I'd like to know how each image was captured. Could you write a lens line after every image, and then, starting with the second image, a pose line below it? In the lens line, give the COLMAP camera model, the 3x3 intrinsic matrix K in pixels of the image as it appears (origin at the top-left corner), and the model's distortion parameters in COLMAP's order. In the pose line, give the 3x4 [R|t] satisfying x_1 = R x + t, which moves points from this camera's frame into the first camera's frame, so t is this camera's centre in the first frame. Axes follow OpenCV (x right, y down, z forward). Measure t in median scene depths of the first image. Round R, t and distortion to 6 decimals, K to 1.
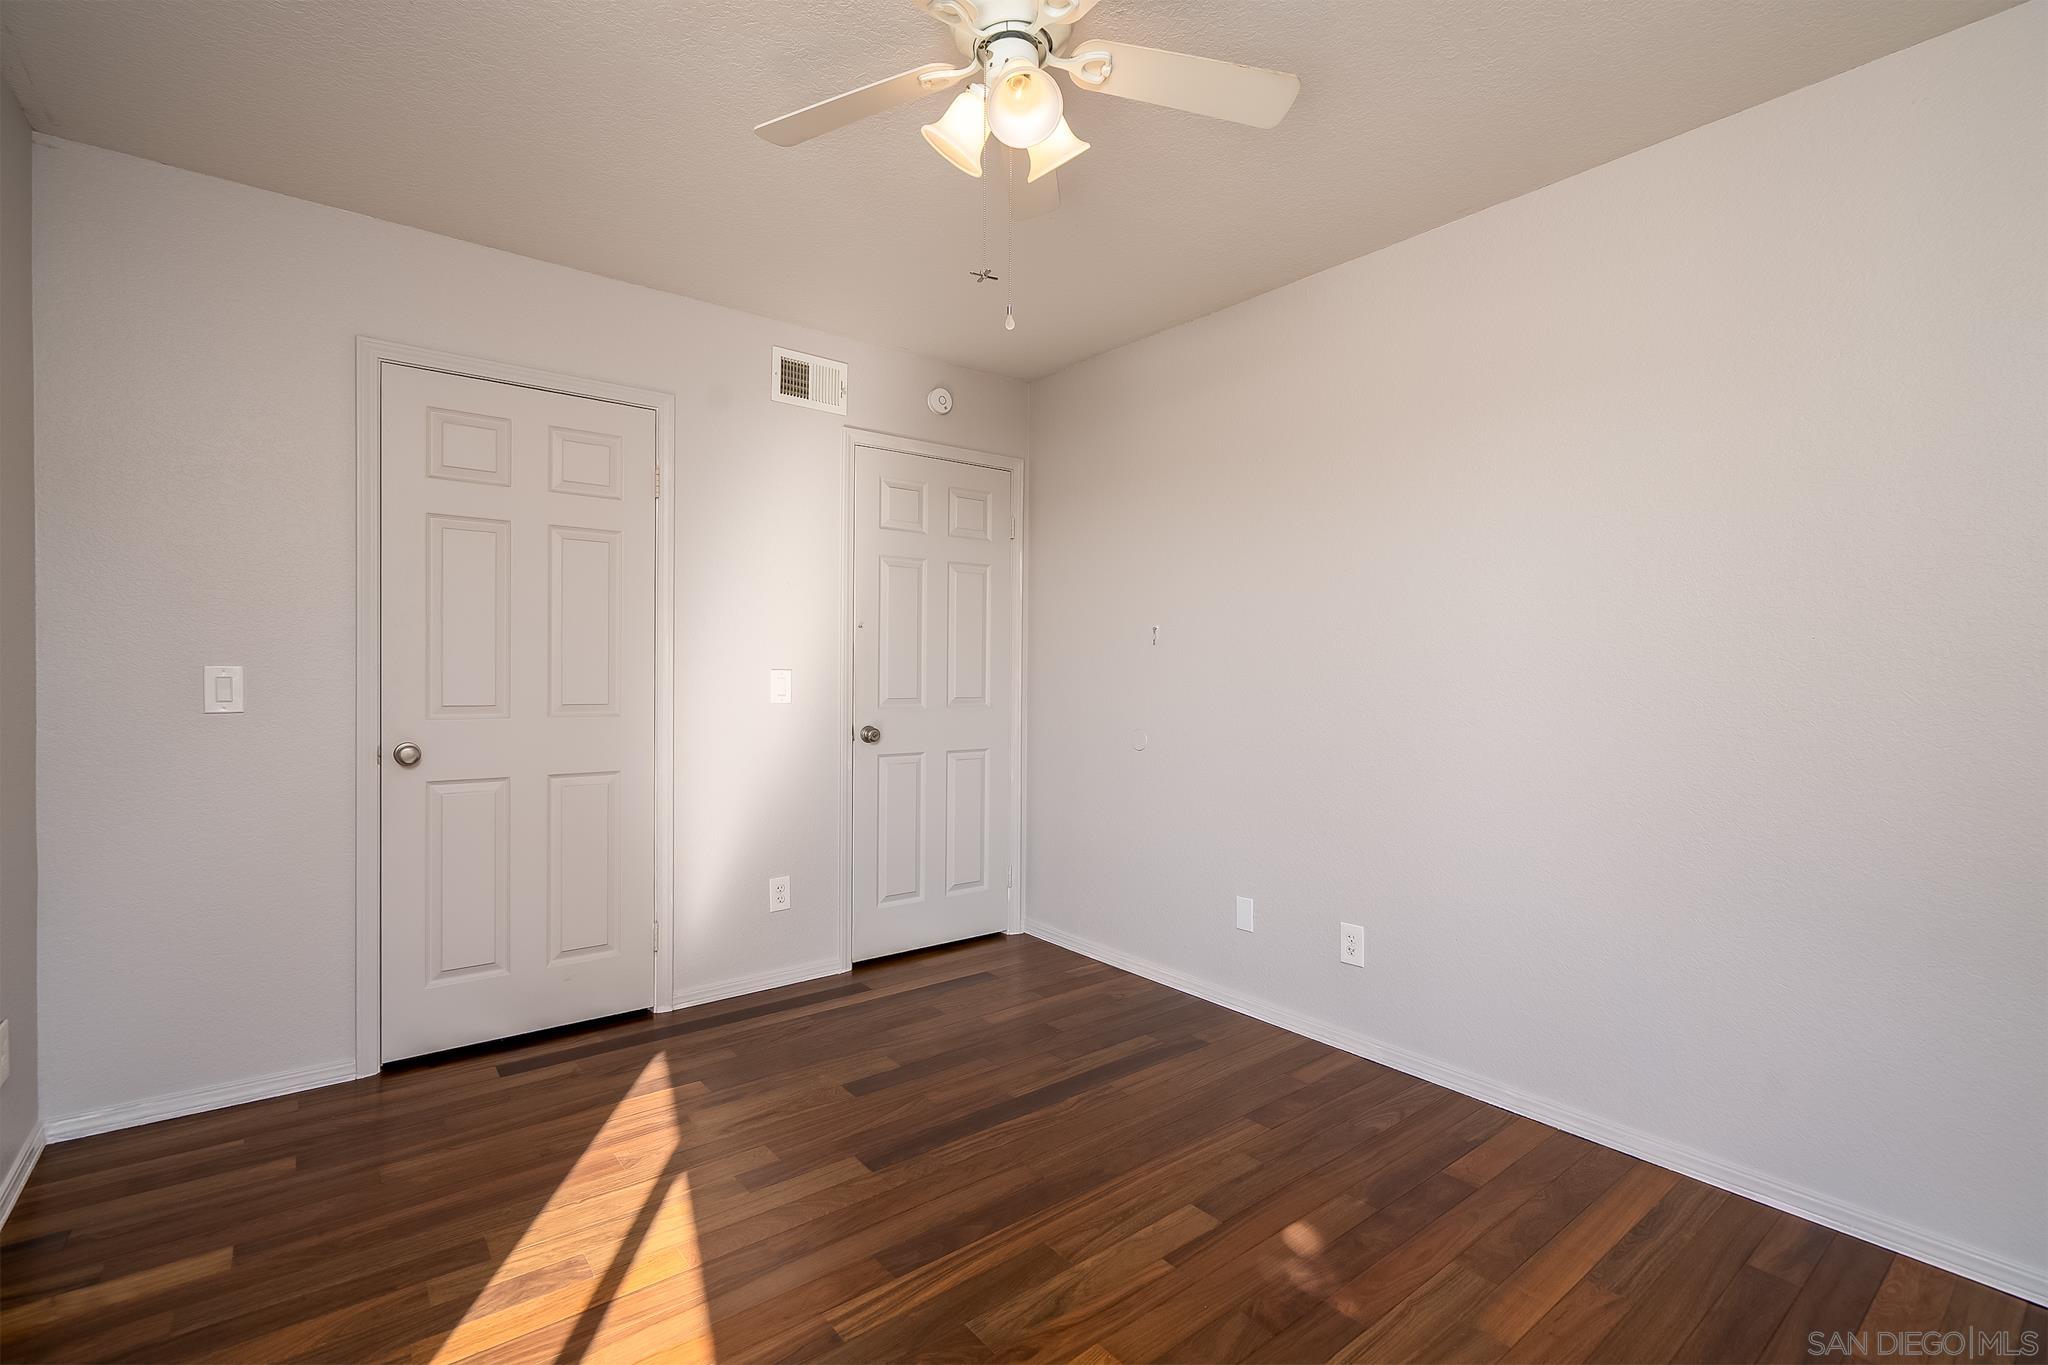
lens RADIAL K [[920.4, 0, 1024.0], [0, 920.4, 682.5], [0, 0, 1]] dist [0.000275, 0.000148]
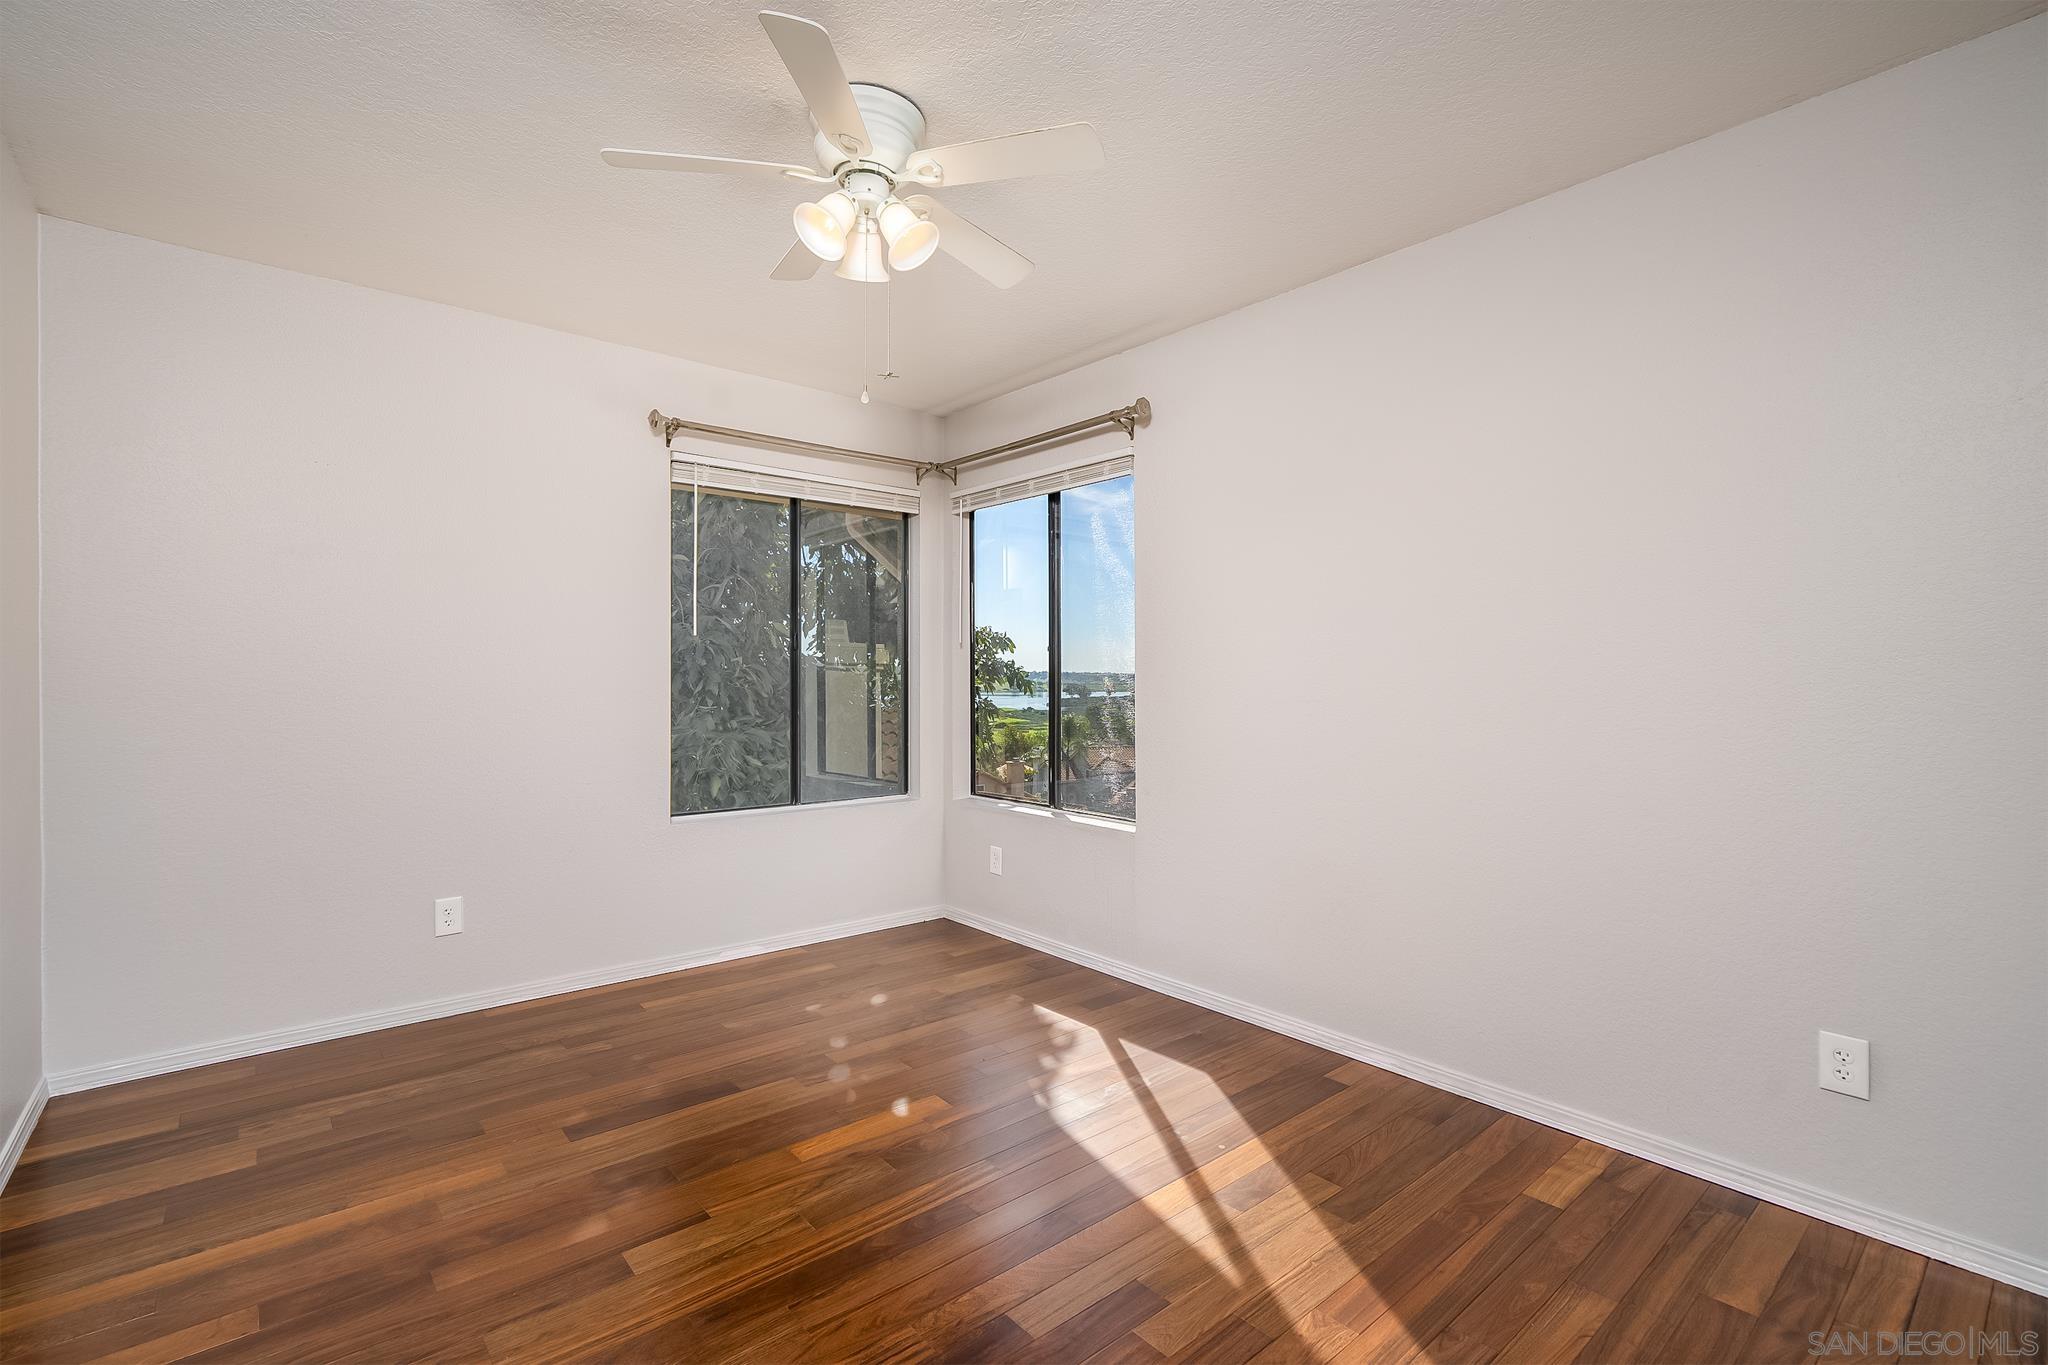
lens RADIAL K [[920.4, 0, 1024.0], [0, 920.4, 682.5], [0, 0, 1]] dist [0.000275, 0.000148]
pose [[-0.999367, -0.007332, -0.034809, -0.156412], [-0.007846, 0.999862, 0.014668, -0.022355], [0.034696, 0.014932, -0.999286, 1.849424]]
